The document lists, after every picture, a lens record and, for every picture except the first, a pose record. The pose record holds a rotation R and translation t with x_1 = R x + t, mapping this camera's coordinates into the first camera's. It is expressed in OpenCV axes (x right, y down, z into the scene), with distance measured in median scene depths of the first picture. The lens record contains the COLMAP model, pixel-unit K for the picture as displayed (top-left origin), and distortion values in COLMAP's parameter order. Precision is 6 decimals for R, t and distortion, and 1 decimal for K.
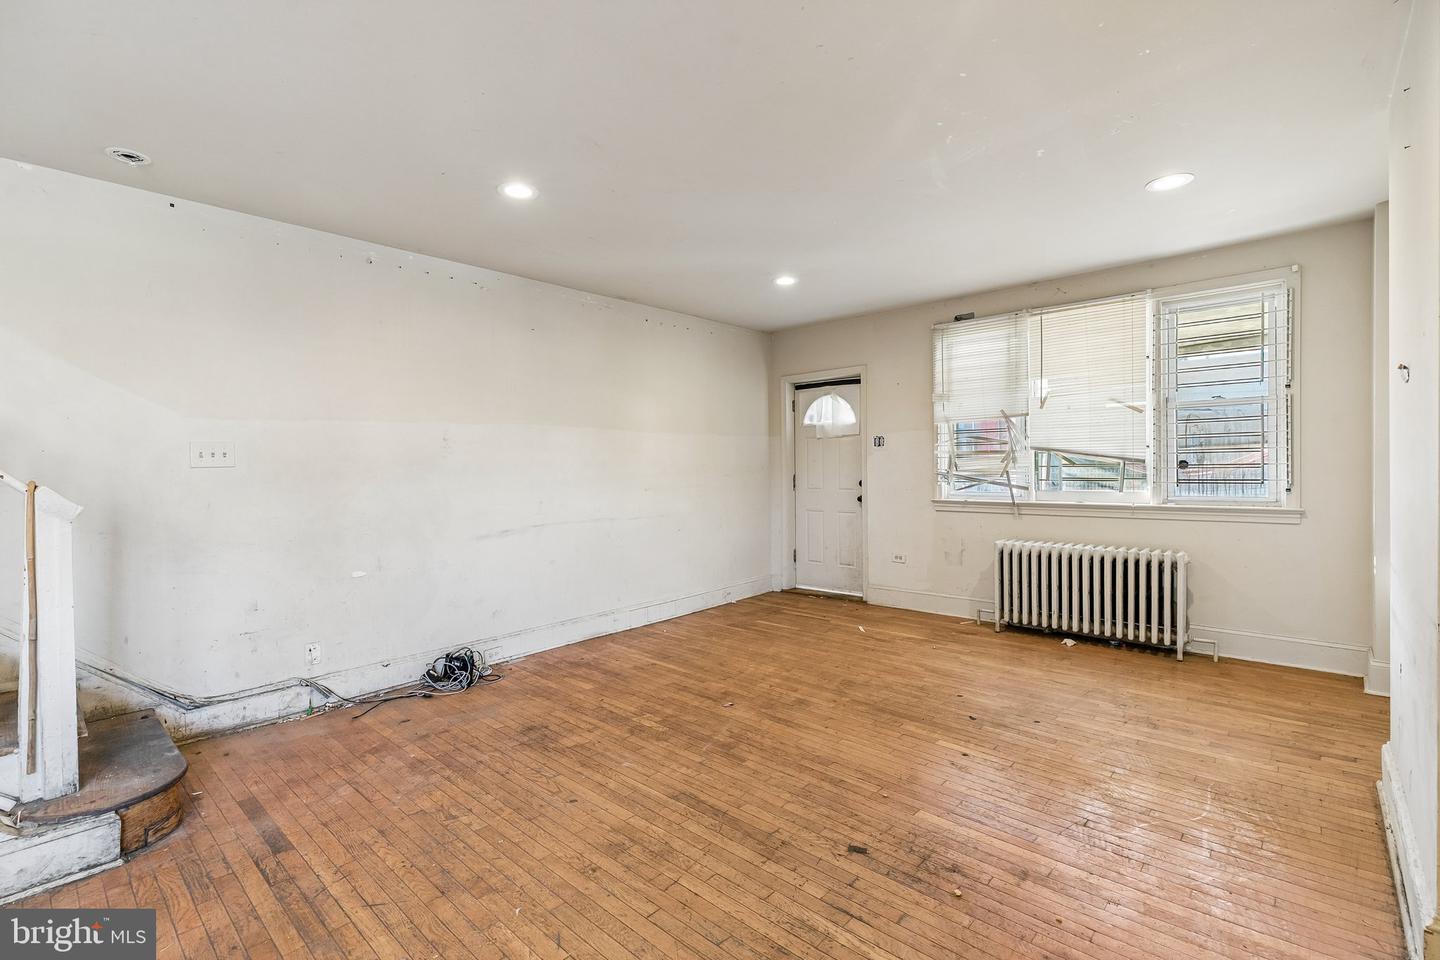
lens RADIAL K [[652.5, 0, 718.5], [0, 652.5, 486.0], [0, 0, 1]] dist [0.005480, -0.000321]
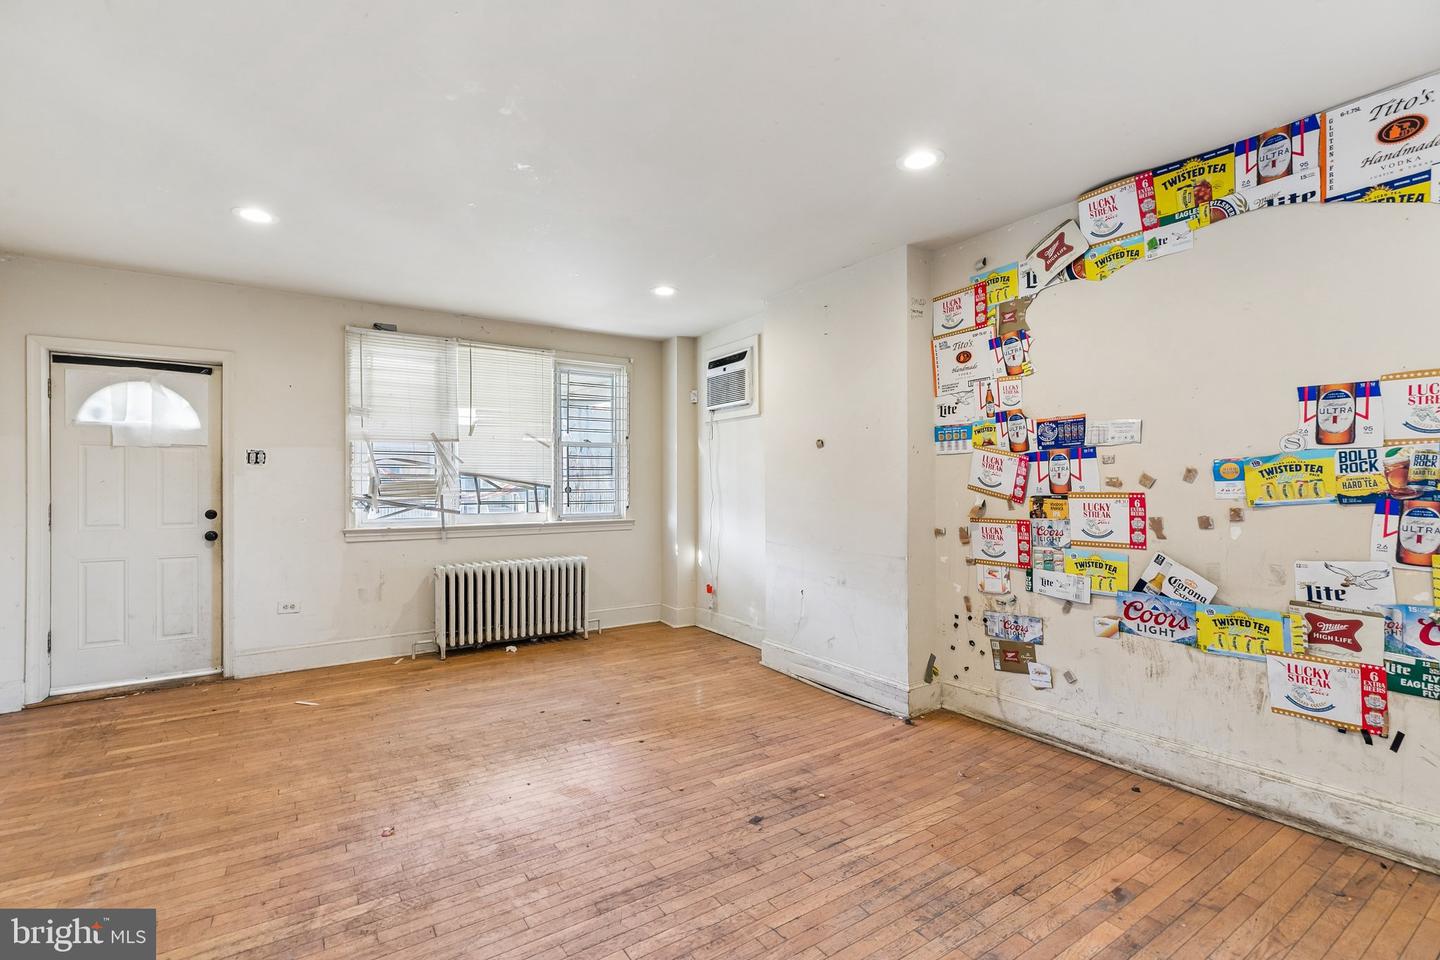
lens RADIAL K [[652.5, 0, 718.5], [0, 652.5, 486.0], [0, 0, 1]] dist [0.005480, -0.000321]
pose [[0.234448, 0.014077, 0.972027, -0.469989], [0.031486, 0.999261, -0.022066, -0.001802], [-0.971619, 0.035778, 0.233832, 0.396436]]
